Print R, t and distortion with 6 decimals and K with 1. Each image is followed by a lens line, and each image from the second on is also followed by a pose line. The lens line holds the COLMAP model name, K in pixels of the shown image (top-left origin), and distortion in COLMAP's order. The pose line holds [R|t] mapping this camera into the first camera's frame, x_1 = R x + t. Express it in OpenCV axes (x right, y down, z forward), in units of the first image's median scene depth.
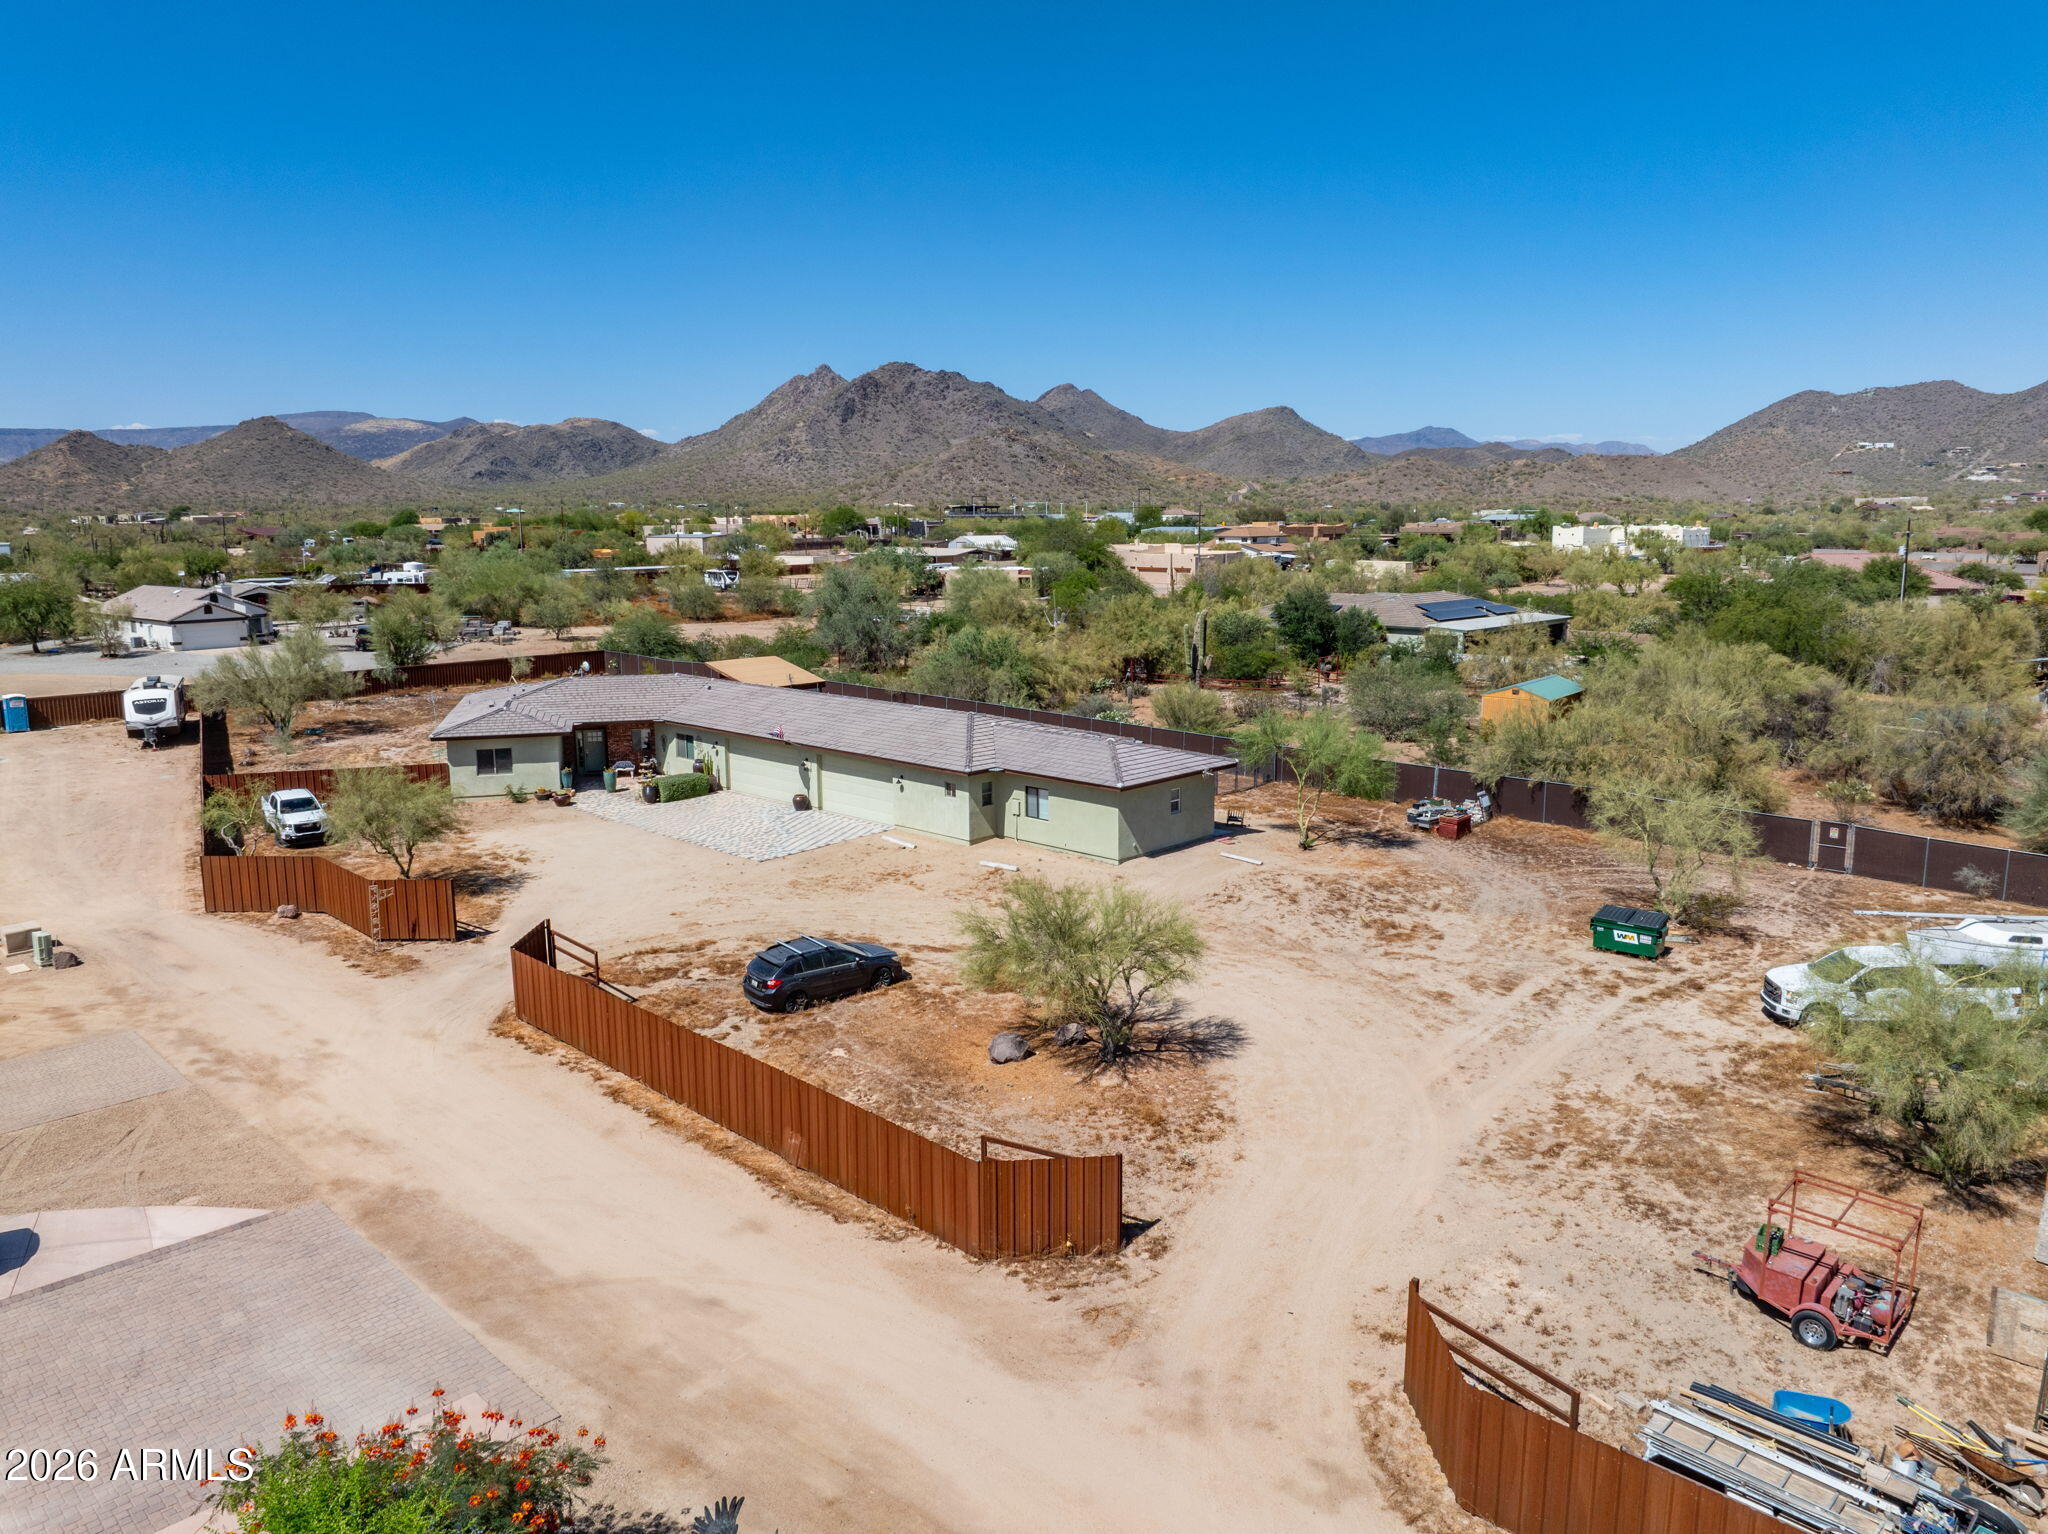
lens RADIAL K [[1438.9, 0, 1031.0], [0, 1438.9, 760.5], [0, 0, 1]] dist [-0.037567, -0.000962]
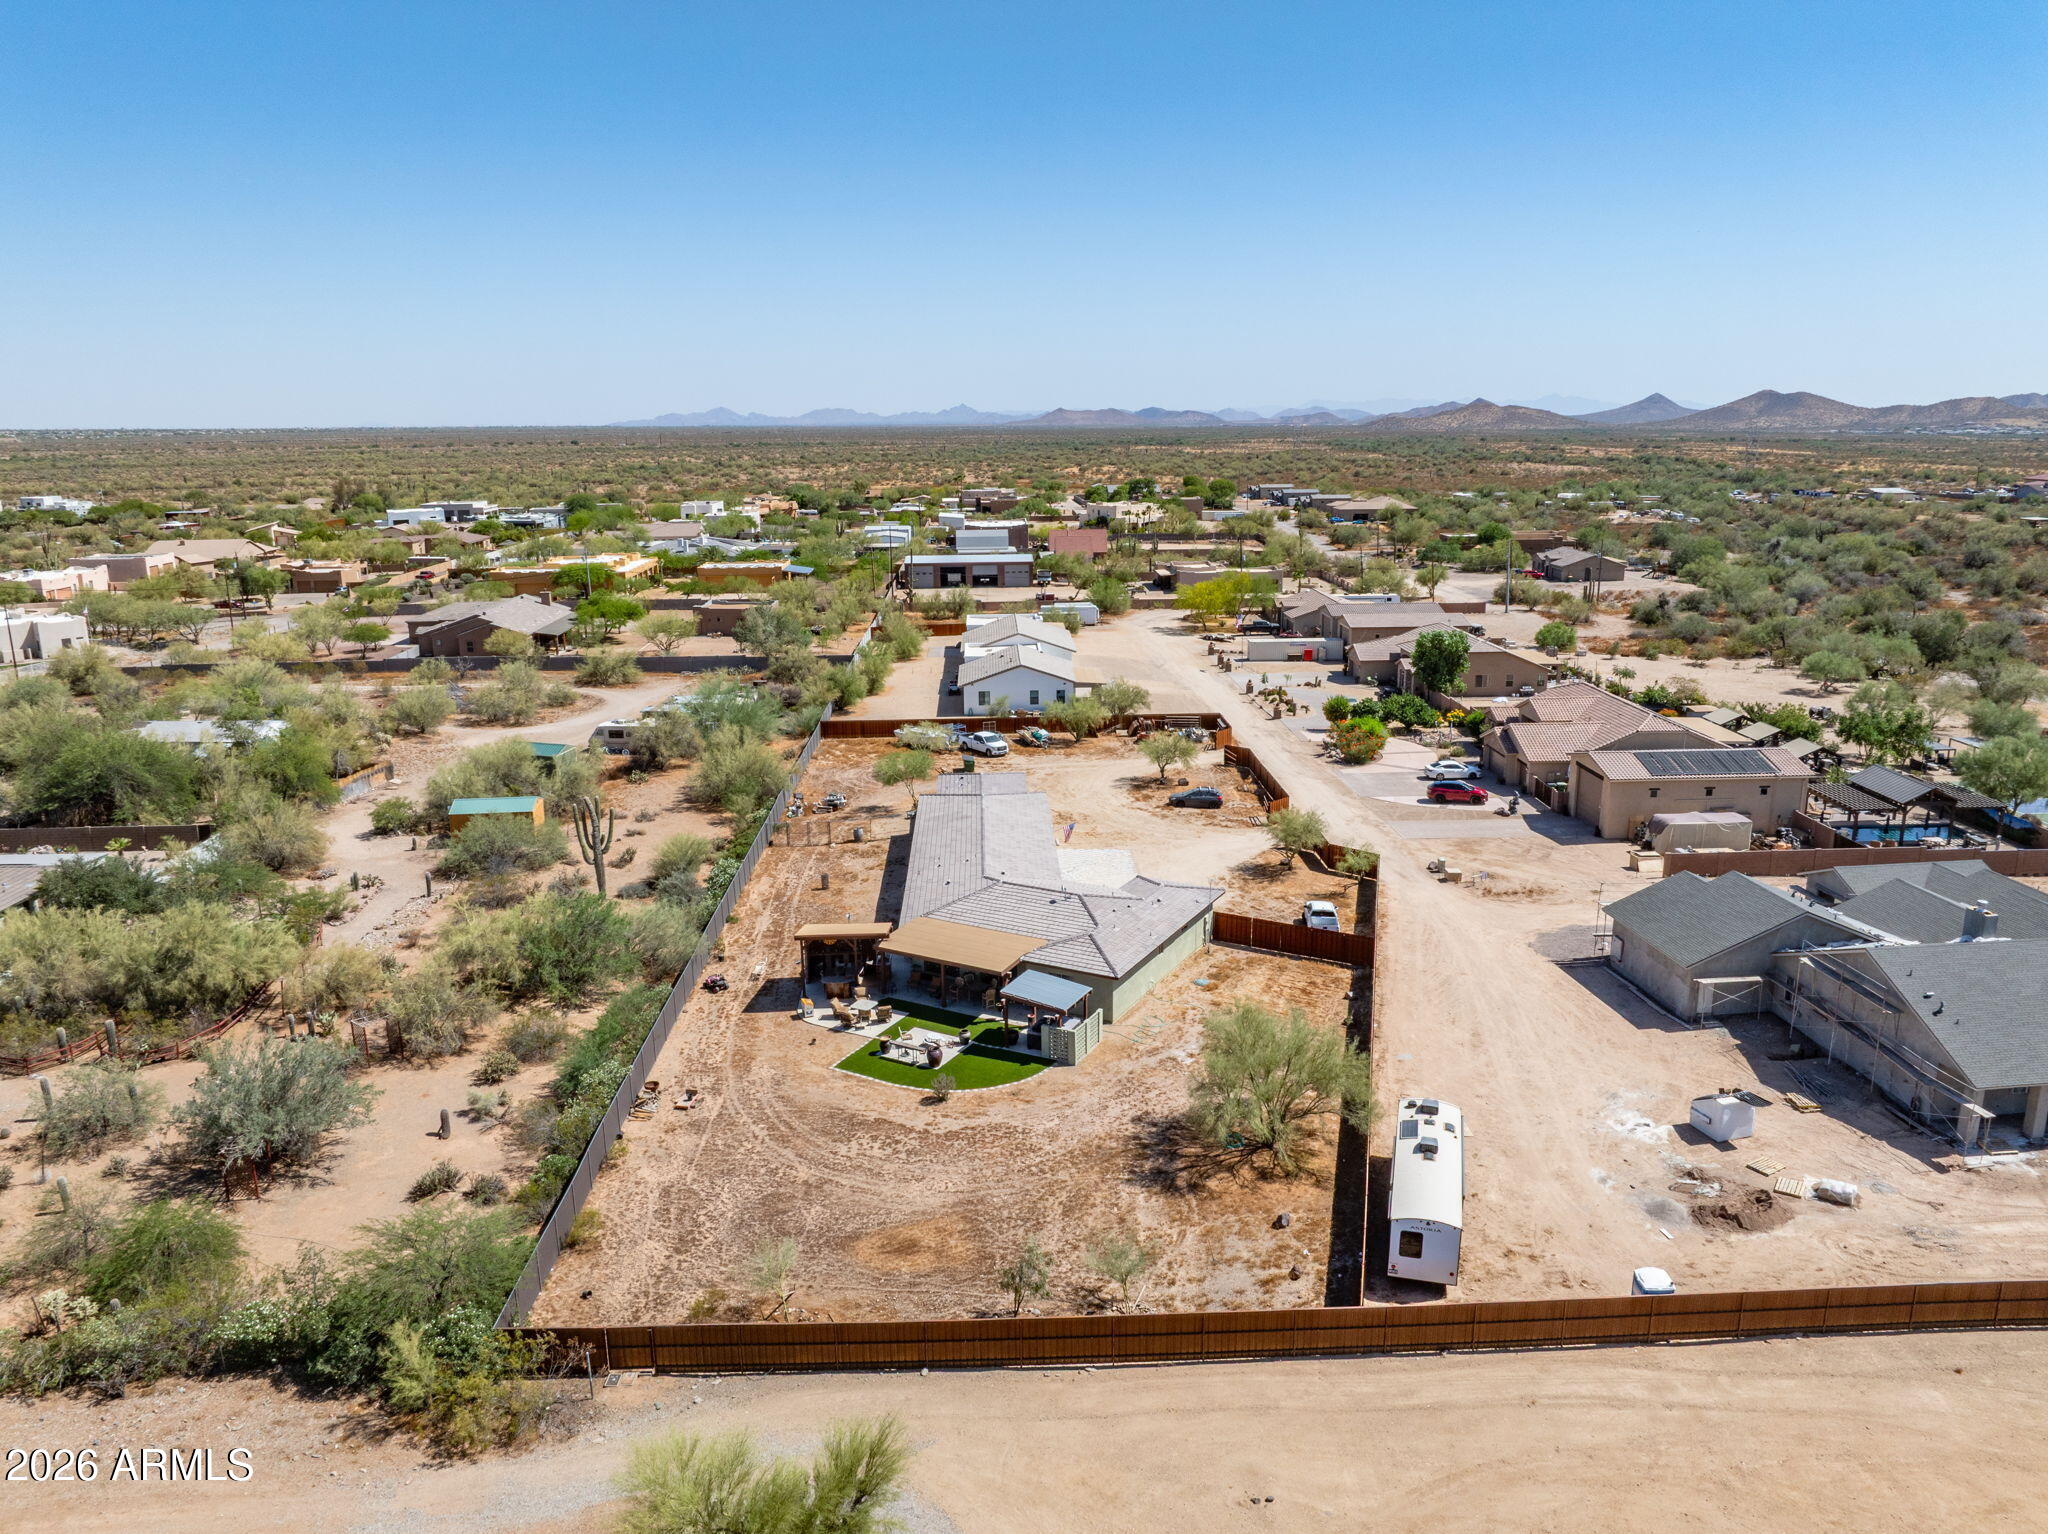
lens RADIAL K [[1438.9, 0, 1031.0], [0, 1438.9, 760.5], [0, 0, 1]] dist [-0.037567, -0.000962]
pose [[-0.721342, -0.149981, 0.676145, -0.748070], [0.132922, 0.928141, 0.347686, -0.398689], [-0.679704, 0.340675, -0.649571, 1.232883]]
